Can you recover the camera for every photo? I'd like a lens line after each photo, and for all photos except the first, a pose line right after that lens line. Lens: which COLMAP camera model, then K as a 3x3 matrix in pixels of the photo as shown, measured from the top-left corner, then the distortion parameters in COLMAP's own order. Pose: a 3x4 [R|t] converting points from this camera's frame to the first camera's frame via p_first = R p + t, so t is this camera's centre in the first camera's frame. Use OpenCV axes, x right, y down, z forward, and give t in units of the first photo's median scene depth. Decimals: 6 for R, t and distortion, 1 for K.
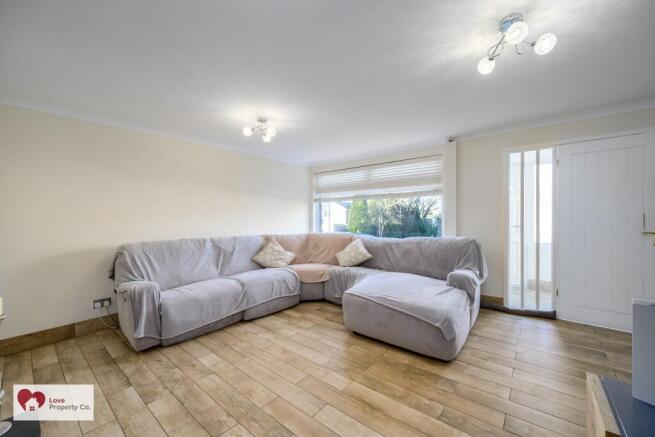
lens RADIAL K [[257.8, 0, 327.5], [0, 257.8, 218.5], [0, 0, 1]] dist [-0.019849, -0.000008]
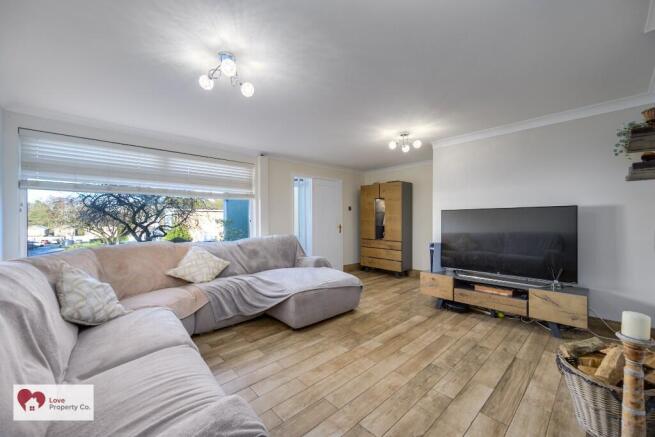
lens RADIAL K [[259.8, 0, 327.5], [0, 259.8, 218.5], [0, 0, 1]] dist [0.001046, -0.000022]
pose [[0.135078, 0.005683, 0.990819, -0.979548], [0.007591, 0.999948, -0.006770, 0.004801], [-0.990806, 0.008436, 0.135028, 0.786844]]
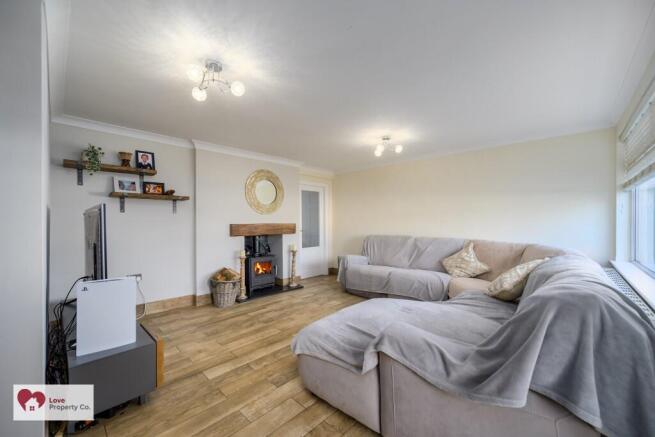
lens RADIAL K [[259.8, 0, 327.5], [0, 259.8, 218.5], [0, 0, 1]] dist [0.001046, -0.000022]
pose [[-0.070747, 0.001184, -0.997494, 1.129109], [0.002850, 0.999995, 0.000985, -0.016260], [0.997490, -0.002773, -0.070750, 0.944194]]
